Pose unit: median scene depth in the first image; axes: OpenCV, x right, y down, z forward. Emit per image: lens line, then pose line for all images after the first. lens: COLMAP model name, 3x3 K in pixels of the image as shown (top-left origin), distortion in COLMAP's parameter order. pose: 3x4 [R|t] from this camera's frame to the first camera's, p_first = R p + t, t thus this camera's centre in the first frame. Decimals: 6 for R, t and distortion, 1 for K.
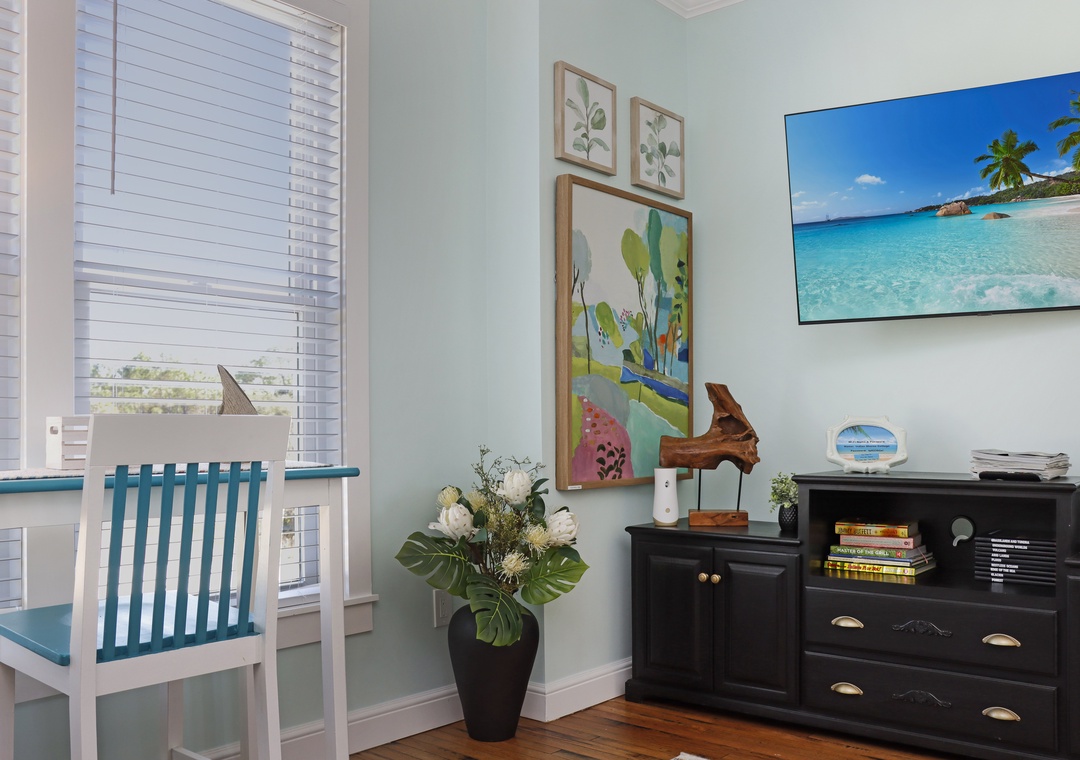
lens RADIAL K [[1015.3, 0, 539.9], [0, 1015.3, 402.7], [0, 0, 1]] dist [-0.094612, -0.002298]
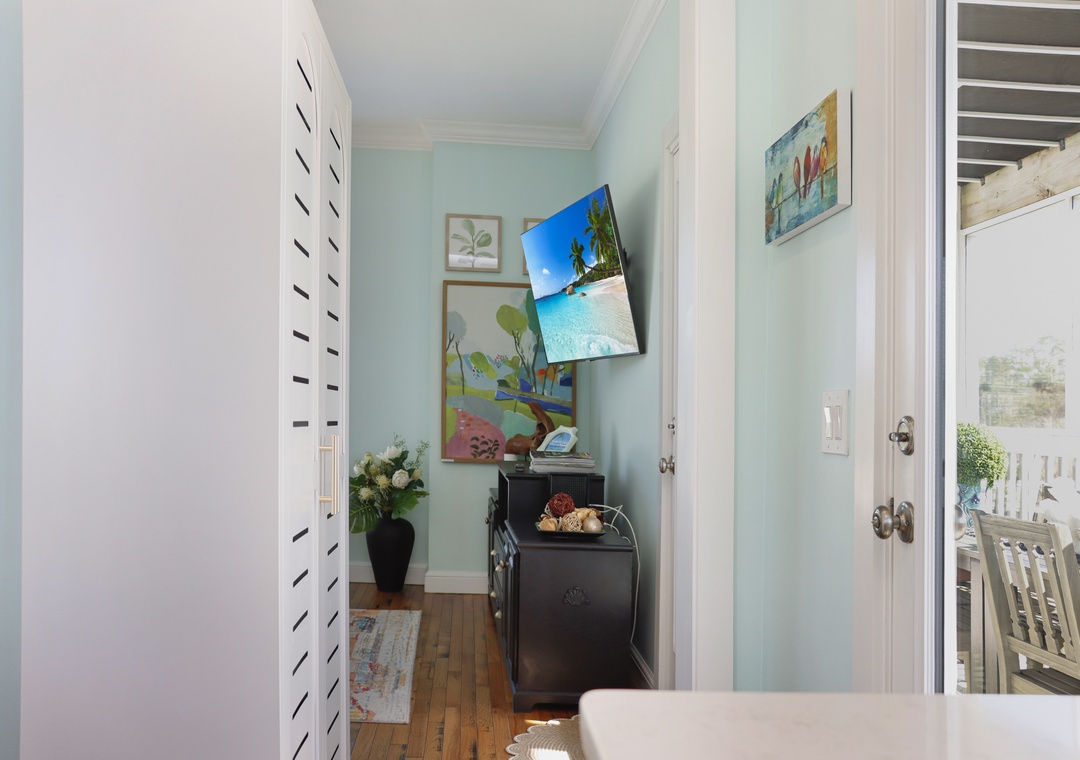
lens RADIAL K [[976.6, 0, 540.0], [0, 976.6, 380.0], [0, 0, 1]] dist [-0.097258, -0.001178]
pose [[0.662818, 0.016832, -0.748592, 1.369144], [-0.017567, 0.999822, 0.006926, -0.067316], [0.748575, 0.008560, 0.662995, 0.011095]]
